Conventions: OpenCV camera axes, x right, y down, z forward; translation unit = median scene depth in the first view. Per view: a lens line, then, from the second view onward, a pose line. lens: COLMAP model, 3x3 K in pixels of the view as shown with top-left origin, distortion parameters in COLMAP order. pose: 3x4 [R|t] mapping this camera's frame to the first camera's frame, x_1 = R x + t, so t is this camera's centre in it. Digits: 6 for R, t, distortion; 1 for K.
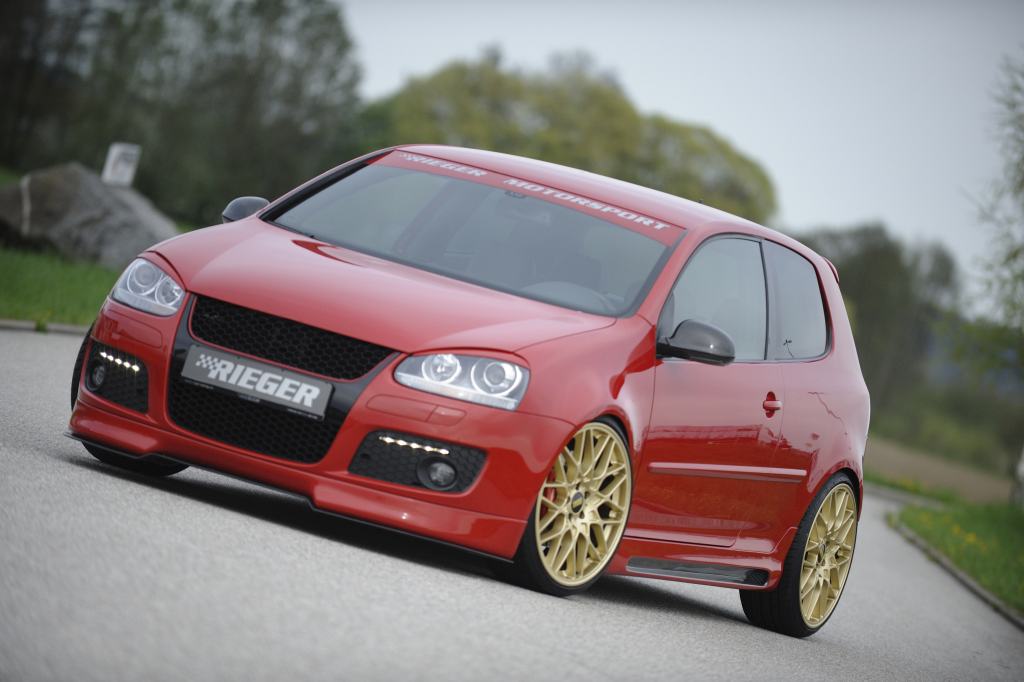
lens RADIAL K [[5881.6, 0, 512.0], [0, 5881.6, 341.0], [0, 0, 1]] dist [2.908624, -8.382124]
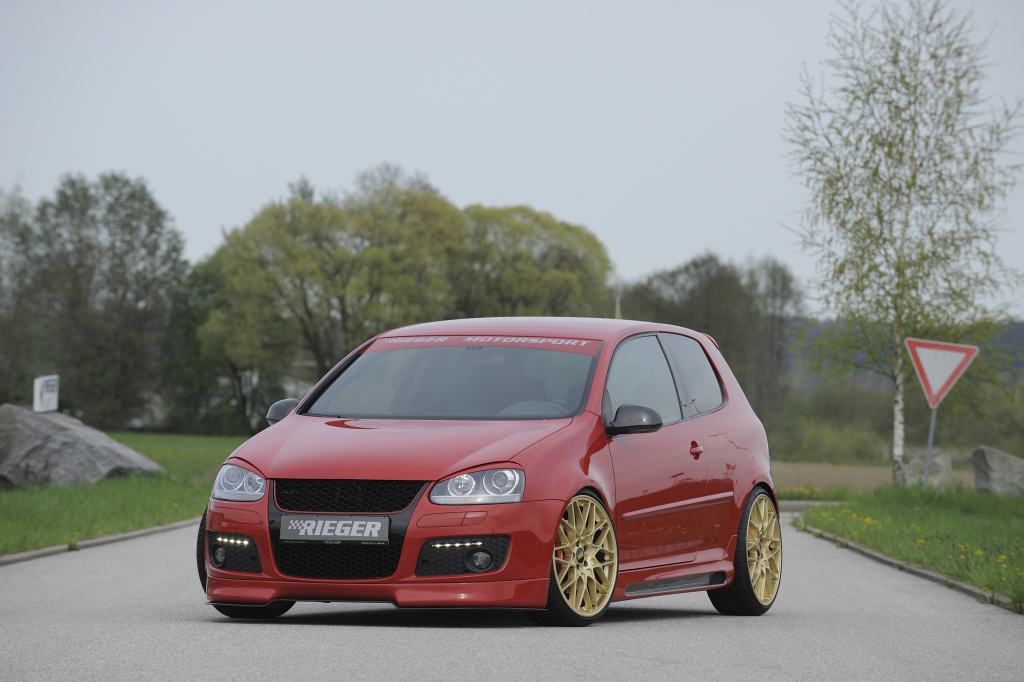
lens RADIAL K [[5881.6, 0, 512.0], [0, 5881.6, 341.0], [0, 0, 1]] dist [2.908624, -8.382124]
pose [[0.966810, -0.254191, 0.025780, -0.026341], [0.254593, 0.966952, -0.013645, -0.005924], [-0.021459, 0.019756, 0.999575, -0.362003]]
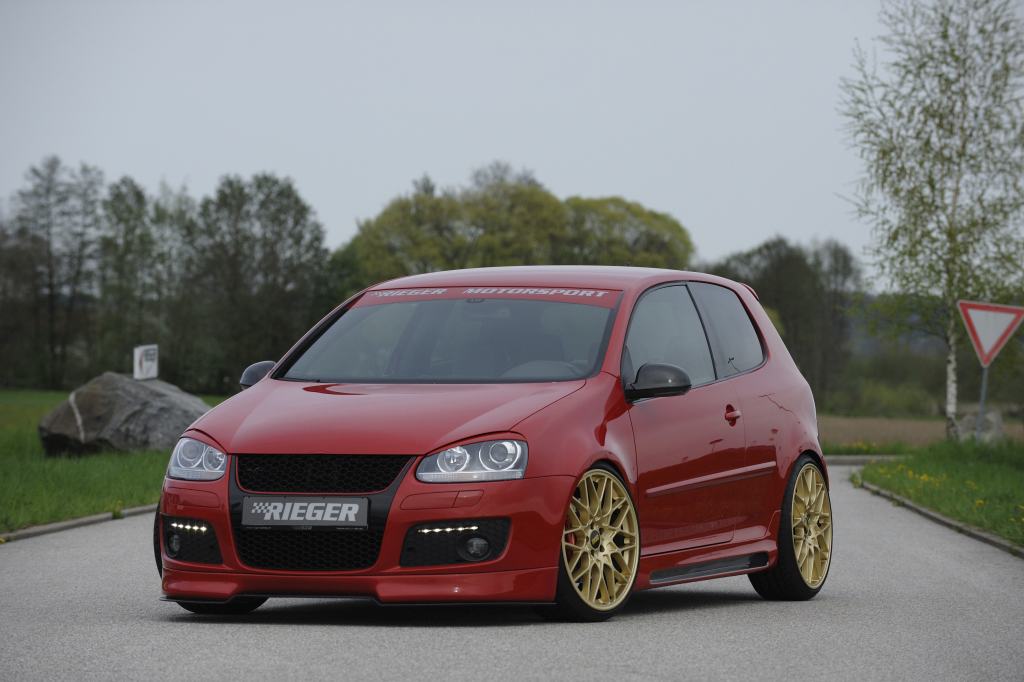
lens RADIAL K [[5022.7, 0, 512.0], [0, 5022.7, 341.0], [0, 0, 1]] dist [1.831936, -6.841717]
pose [[0.964319, -0.264690, 0.005276, 0.000250], [0.264739, 0.964217, -0.014076, -0.000983], [-0.001361, 0.014971, 0.999887, -0.004577]]
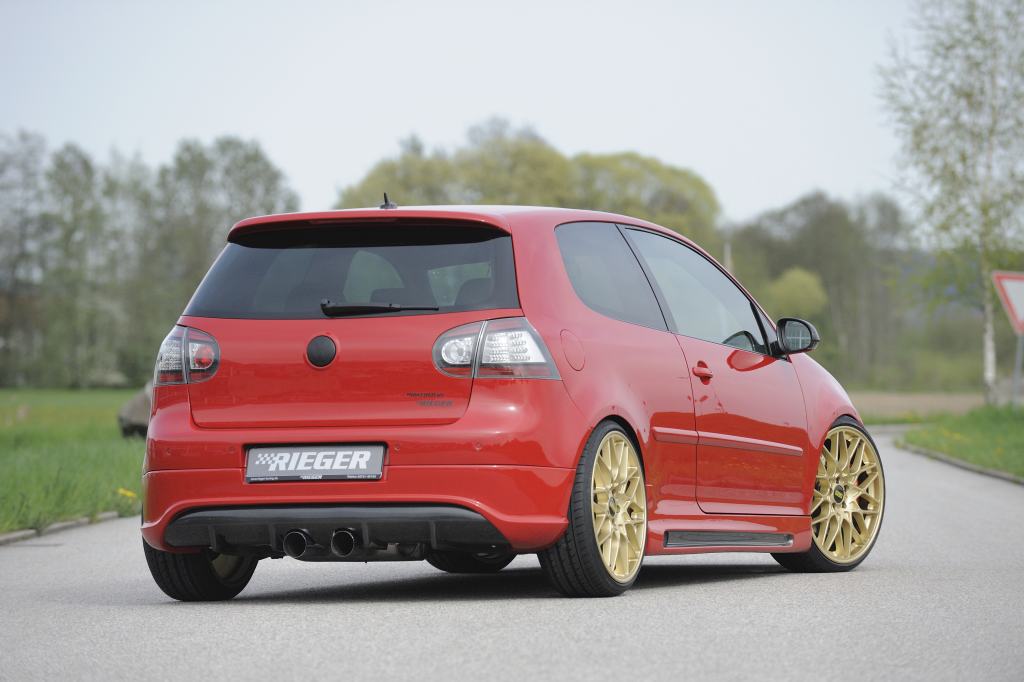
lens RADIAL K [[5881.6, 0, 512.0], [0, 5881.6, 341.0], [0, 0, 1]] dist [2.908624, -8.382124]
pose [[0.956413, -0.291973, 0.005035, -0.040822], [0.292010, 0.956362, -0.010090, -0.004896], [-0.001870, 0.011121, 0.999936, -0.734428]]
